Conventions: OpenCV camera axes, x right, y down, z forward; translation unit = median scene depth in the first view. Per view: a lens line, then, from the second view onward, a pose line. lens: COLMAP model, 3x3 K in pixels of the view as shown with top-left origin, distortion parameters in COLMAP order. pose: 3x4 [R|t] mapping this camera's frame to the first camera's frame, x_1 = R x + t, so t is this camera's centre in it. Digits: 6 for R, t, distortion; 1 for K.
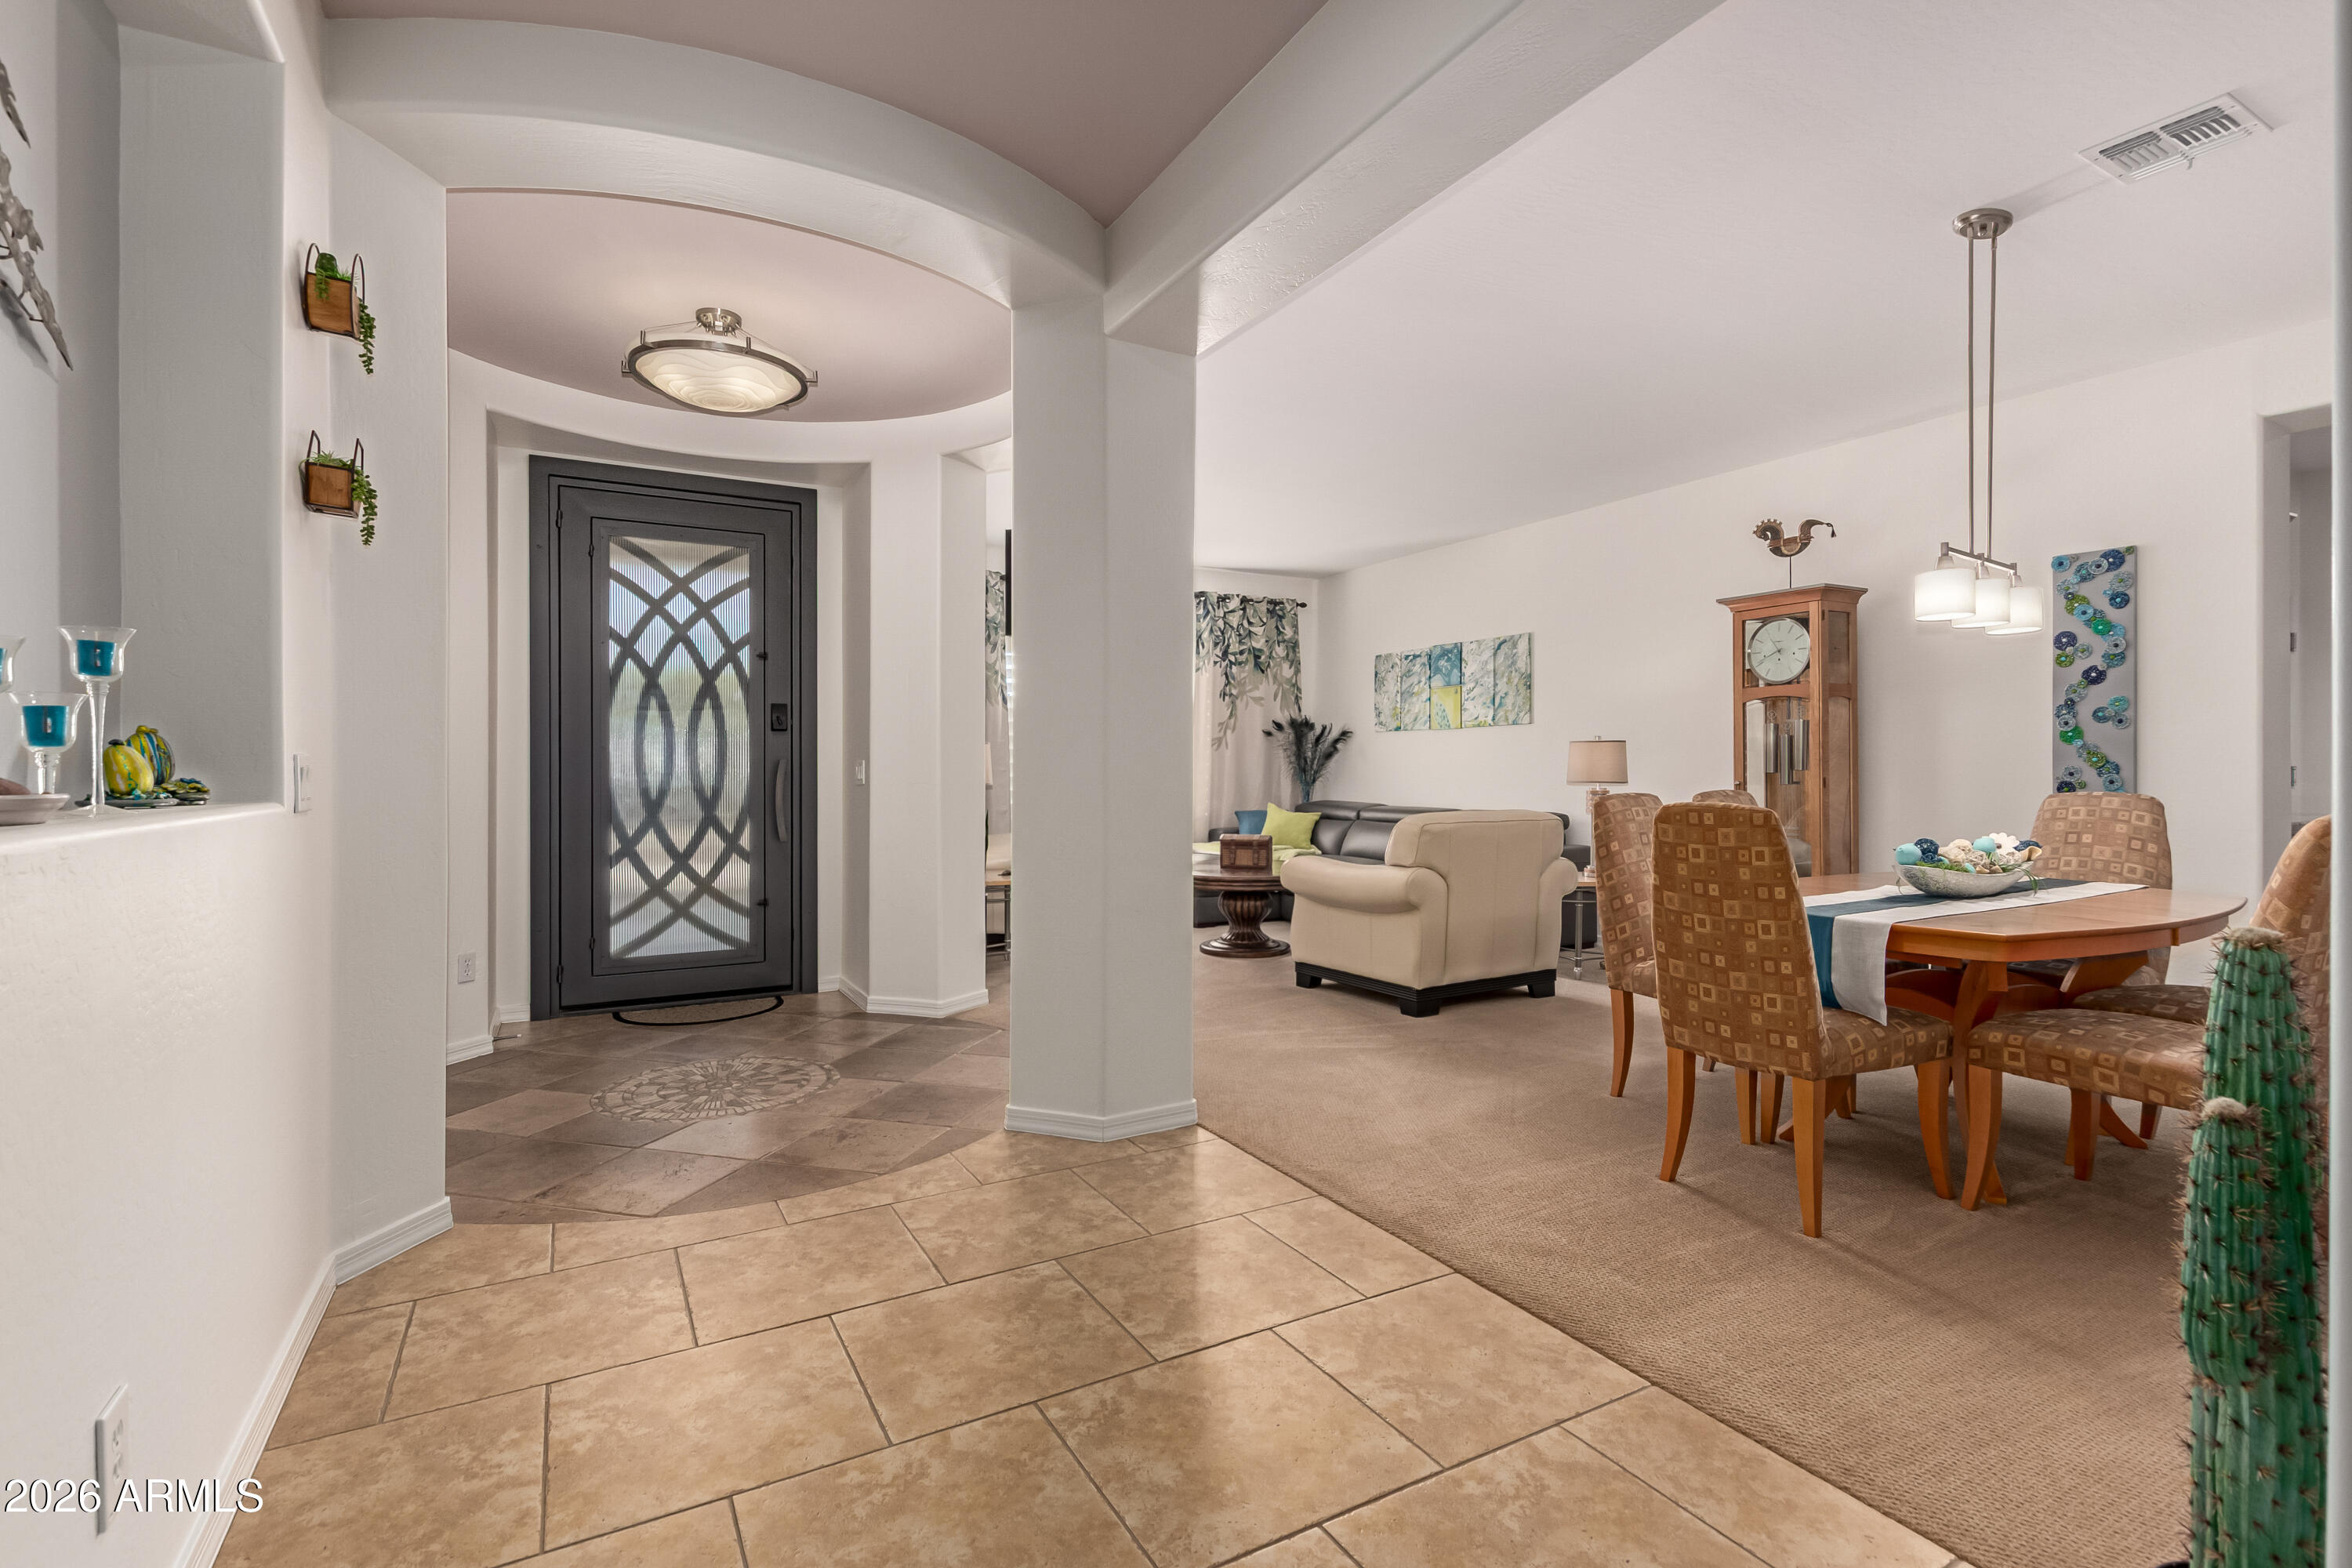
lens RADIAL K [[1085.8, 0, 1173.5], [0, 1085.8, 781.5], [0, 0, 1]] dist [-0.001732, -0.000174]
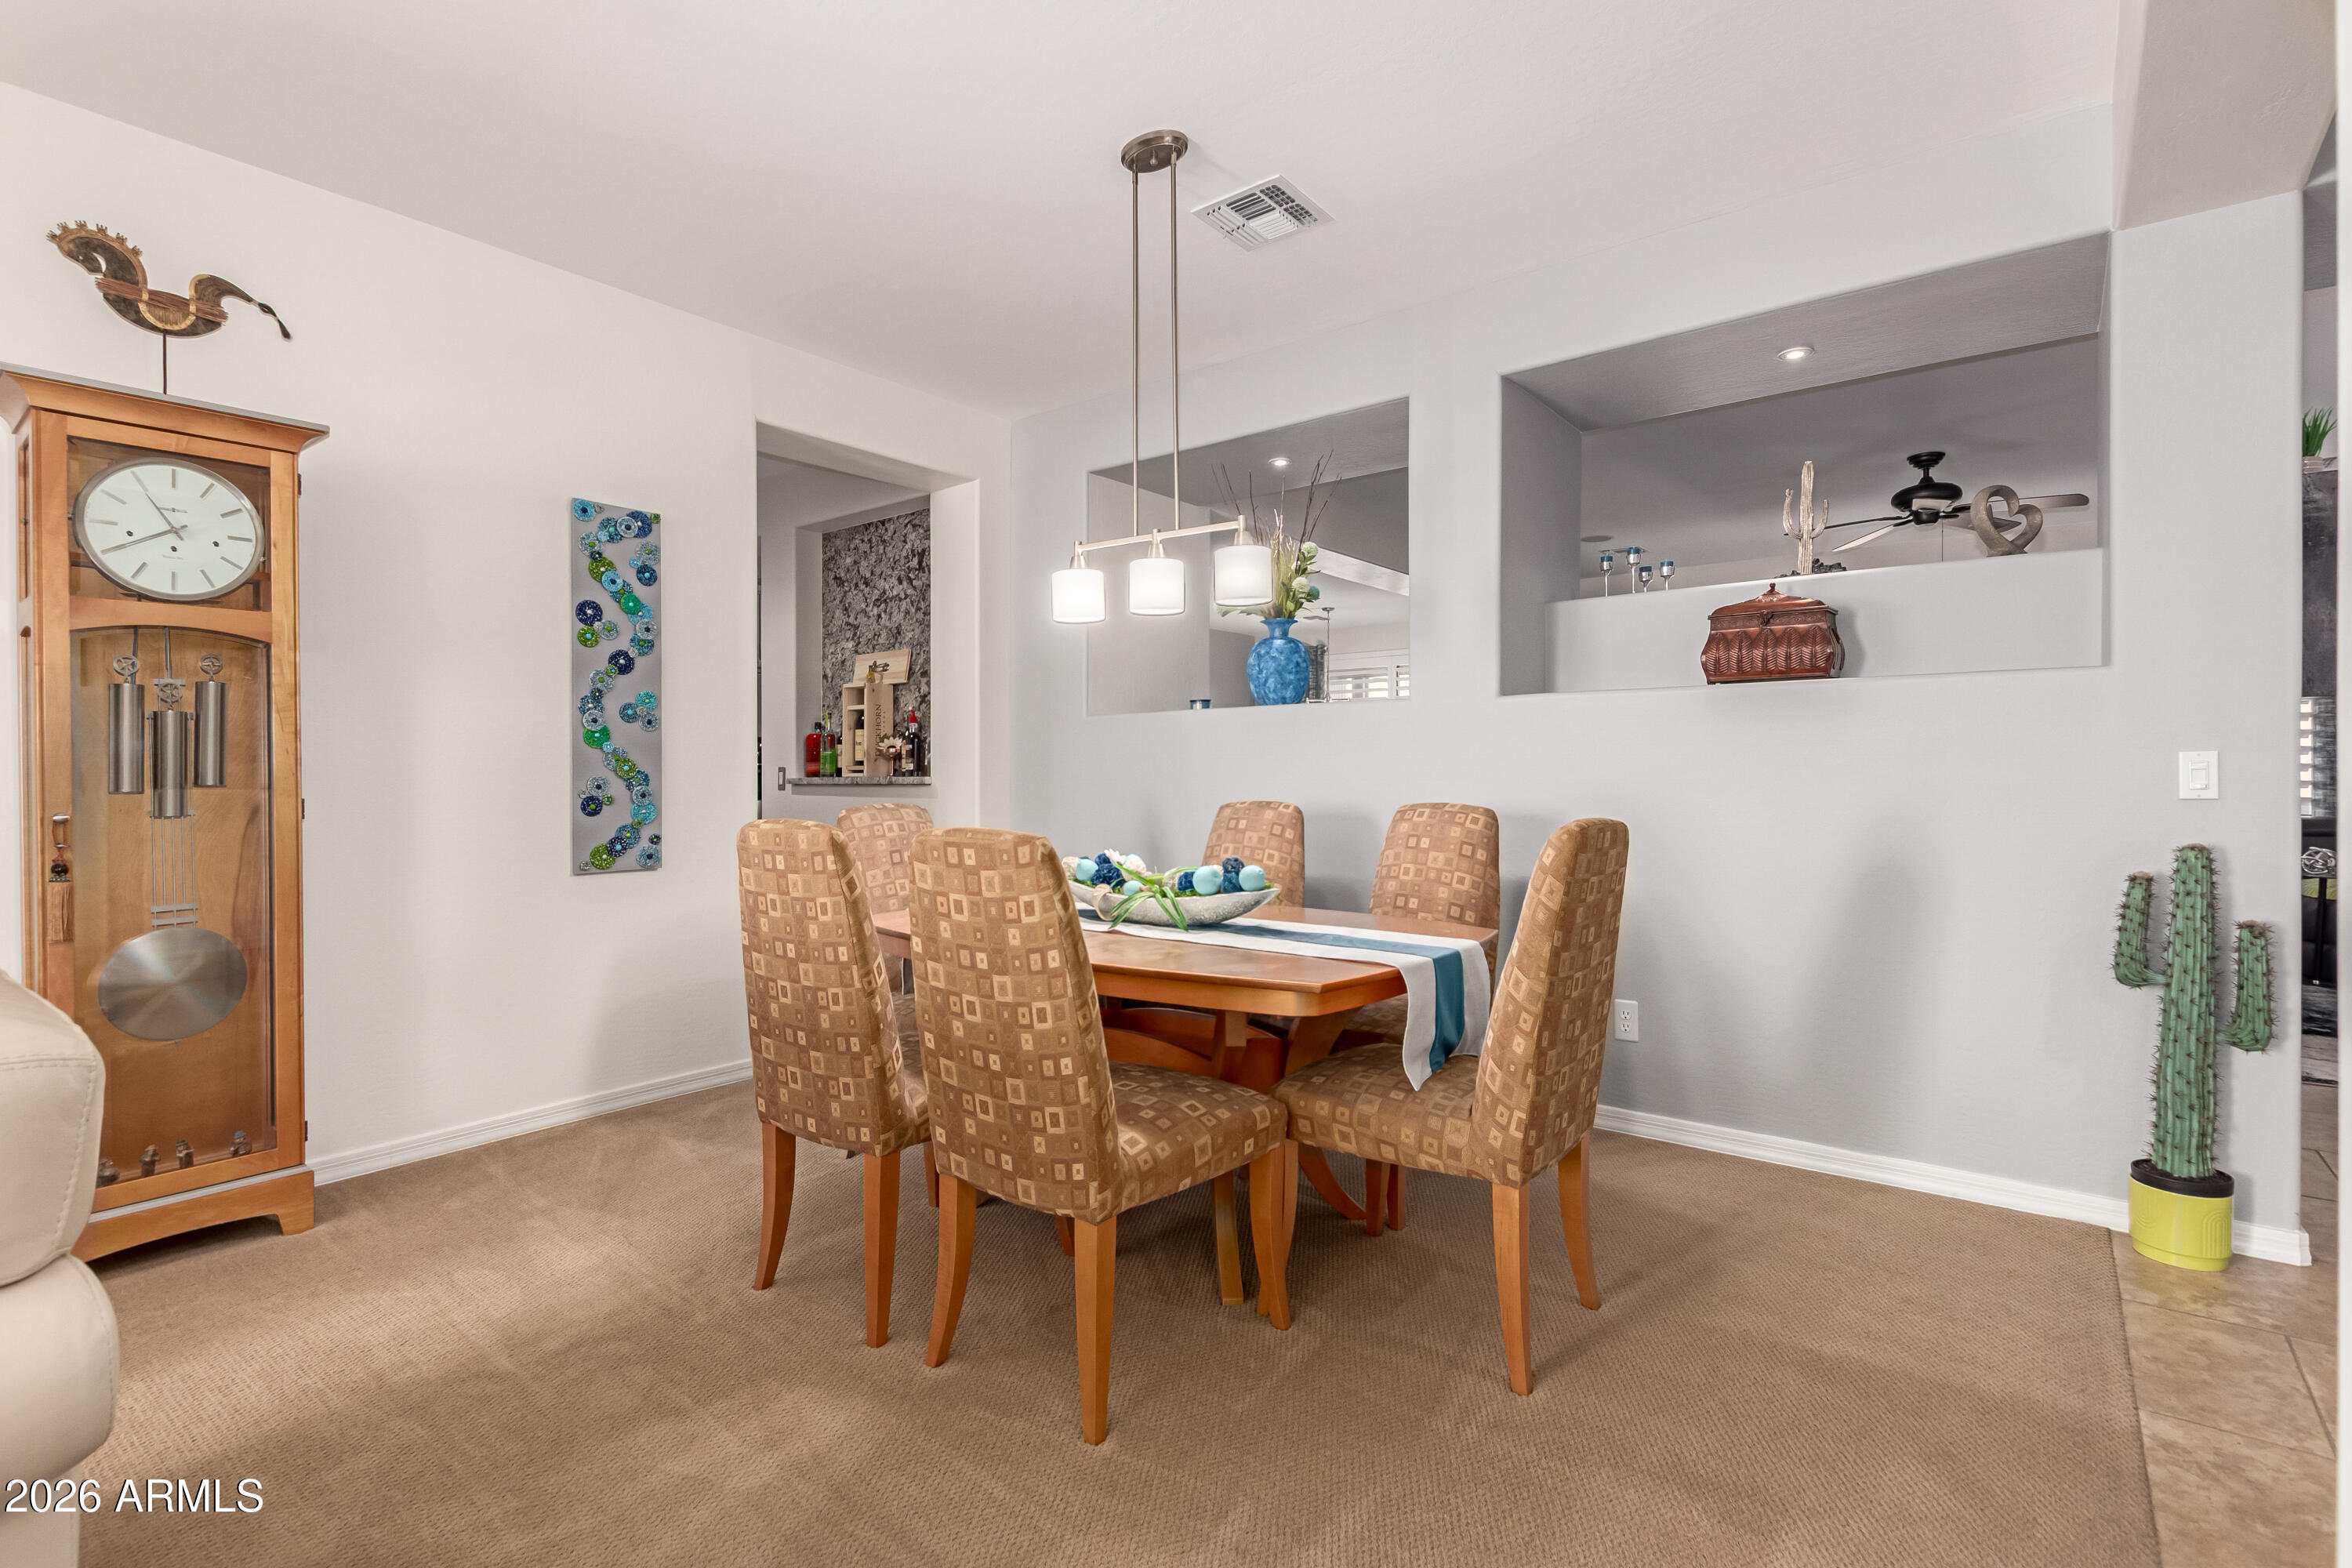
lens RADIAL K [[1085.8, 0, 1176.2], [0, 1085.8, 776.1], [0, 0, 1]] dist [-0.001732, -0.000174]
pose [[-0.370463, -0.003375, 0.928841, -0.042448], [0.006888, 0.999956, 0.006380, -0.016735], [-0.928822, 0.008762, -0.370424, 0.912813]]
